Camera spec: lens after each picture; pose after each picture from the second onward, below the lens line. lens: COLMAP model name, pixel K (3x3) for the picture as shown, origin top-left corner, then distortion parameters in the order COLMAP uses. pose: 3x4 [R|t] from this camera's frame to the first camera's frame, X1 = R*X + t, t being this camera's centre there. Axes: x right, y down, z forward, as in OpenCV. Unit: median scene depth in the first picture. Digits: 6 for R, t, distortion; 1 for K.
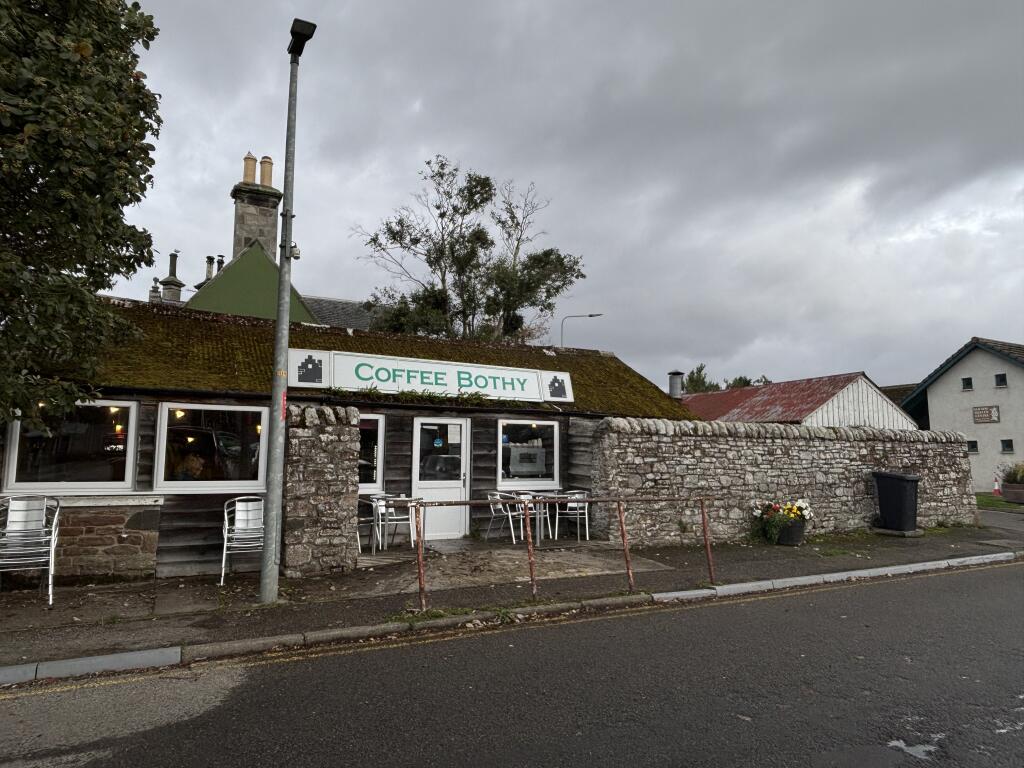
lens RADIAL K [[668.4, 0, 507.1], [0, 668.4, 379.6], [0, 0, 1]] dist [0.024304, -0.021183]
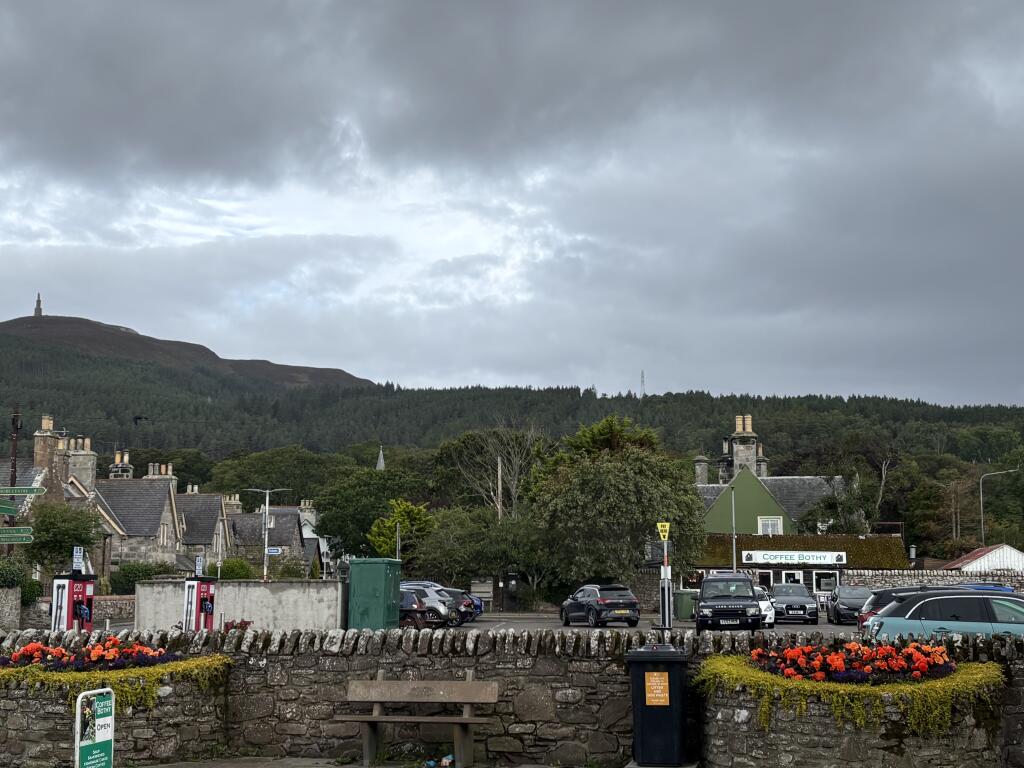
lens RADIAL K [[1551.8, 0, 510.3], [0, 1551.8, 388.2], [0, 0, 1]] dist [0.114558, 0.000000]
pose [[0.831589, -0.080766, -0.549488, 2.755767], [0.066490, 0.996732, -0.045879, -0.521638], [0.551397, 0.001617, 0.834241, -5.534784]]
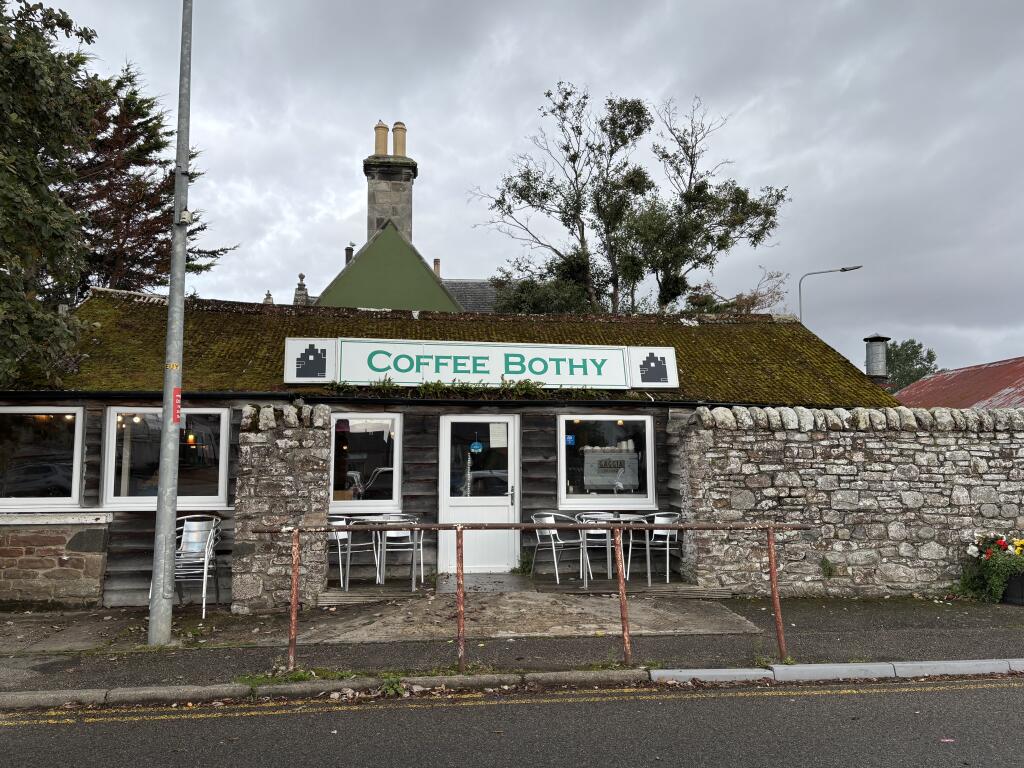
lens RADIAL K [[803.4, 0, 506.2], [0, 803.4, 381.1], [0, 0, 1]] dist [0.046221, -0.031506]
pose [[0.932485, -0.047787, -0.358034, 0.260338], [0.050512, 0.998722, -0.001743, 0.020726], [0.357659, -0.016460, 0.933707, 0.144643]]
